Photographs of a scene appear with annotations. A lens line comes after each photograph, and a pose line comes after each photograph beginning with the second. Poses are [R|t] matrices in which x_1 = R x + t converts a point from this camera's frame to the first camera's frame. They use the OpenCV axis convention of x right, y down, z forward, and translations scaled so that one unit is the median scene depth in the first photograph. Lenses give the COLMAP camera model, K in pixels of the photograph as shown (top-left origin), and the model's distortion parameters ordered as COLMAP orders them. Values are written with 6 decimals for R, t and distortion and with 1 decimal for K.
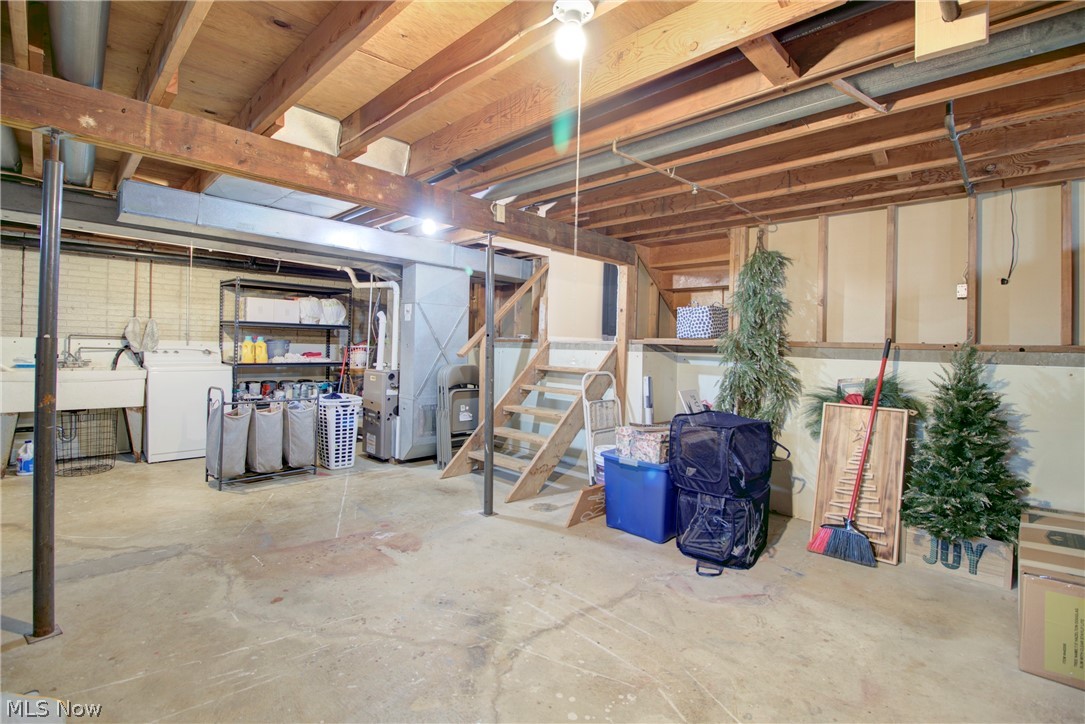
lens RADIAL K [[501.7, 0, 539.1], [0, 501.7, 349.7], [0, 0, 1]] dist [-0.000017, -0.014385]
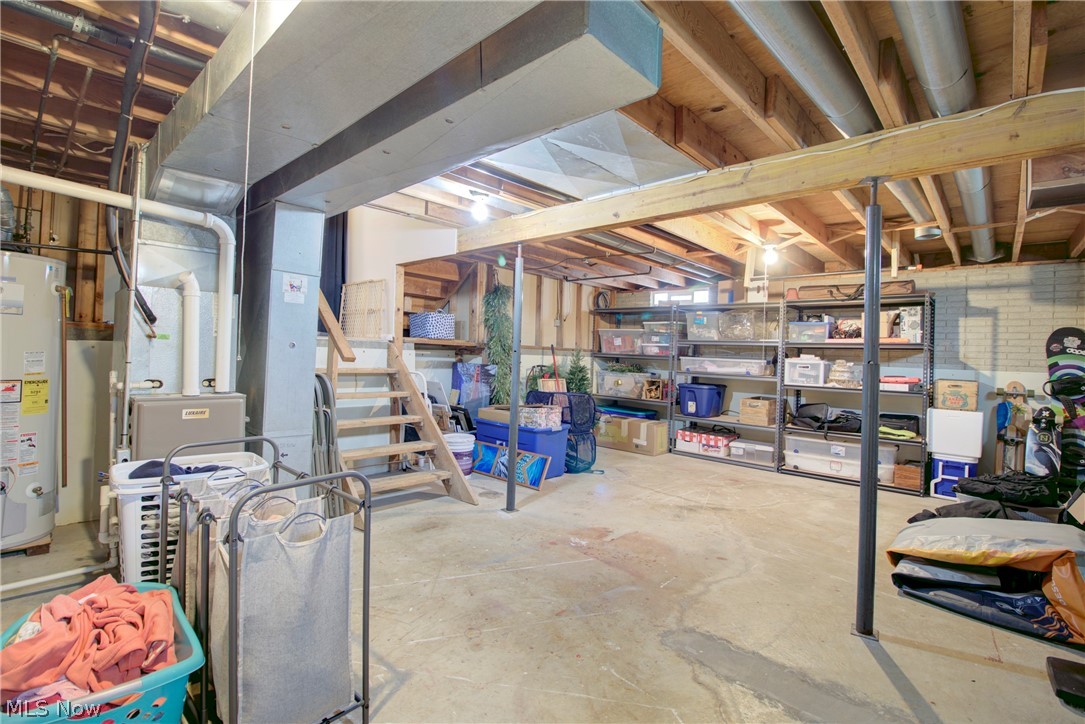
lens RADIAL K [[501.7, 0, 539.1], [0, 501.7, 349.7], [0, 0, 1]] dist [-0.000017, -0.014385]
pose [[-0.036163, -0.016178, 0.999215, -1.420514], [-0.027592, 0.999504, 0.015184, -0.035419], [-0.998965, -0.027021, -0.036591, 1.214282]]
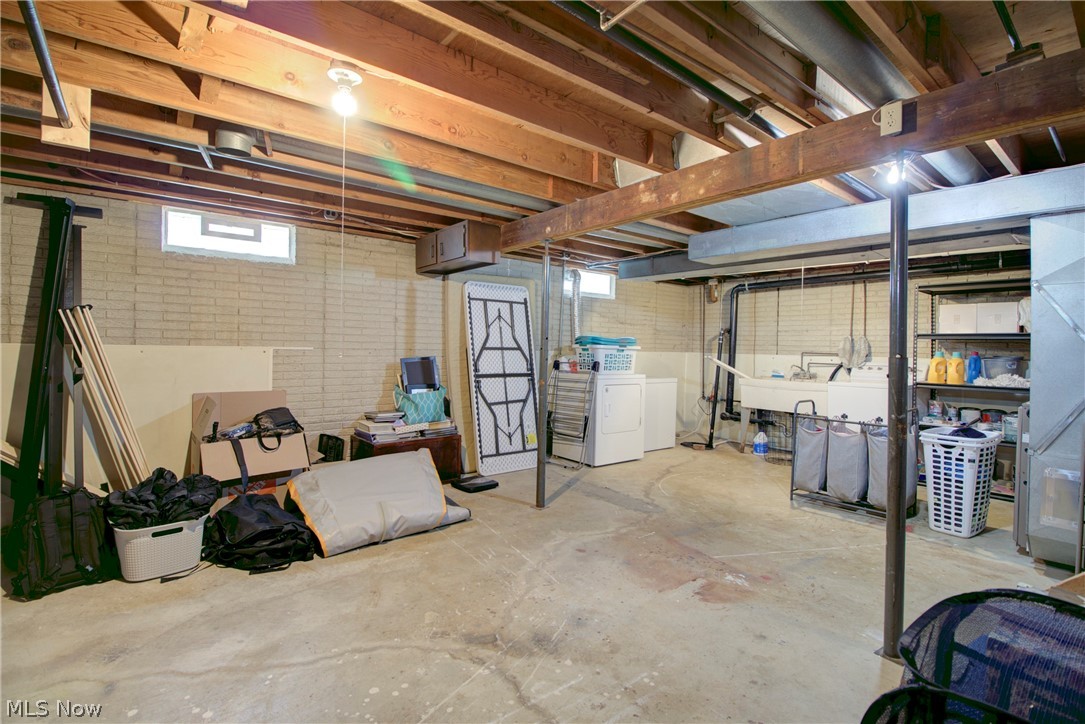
lens RADIAL K [[498.3, 0, 538.2], [0, 498.3, 349.4], [0, 0, 1]] dist [-0.002933, -0.012774]
pose [[-0.114067, -0.023253, -0.993201, 0.612185], [-0.028249, 0.999398, -0.020153, 0.009797], [0.993071, 0.025758, -0.114656, 0.811644]]
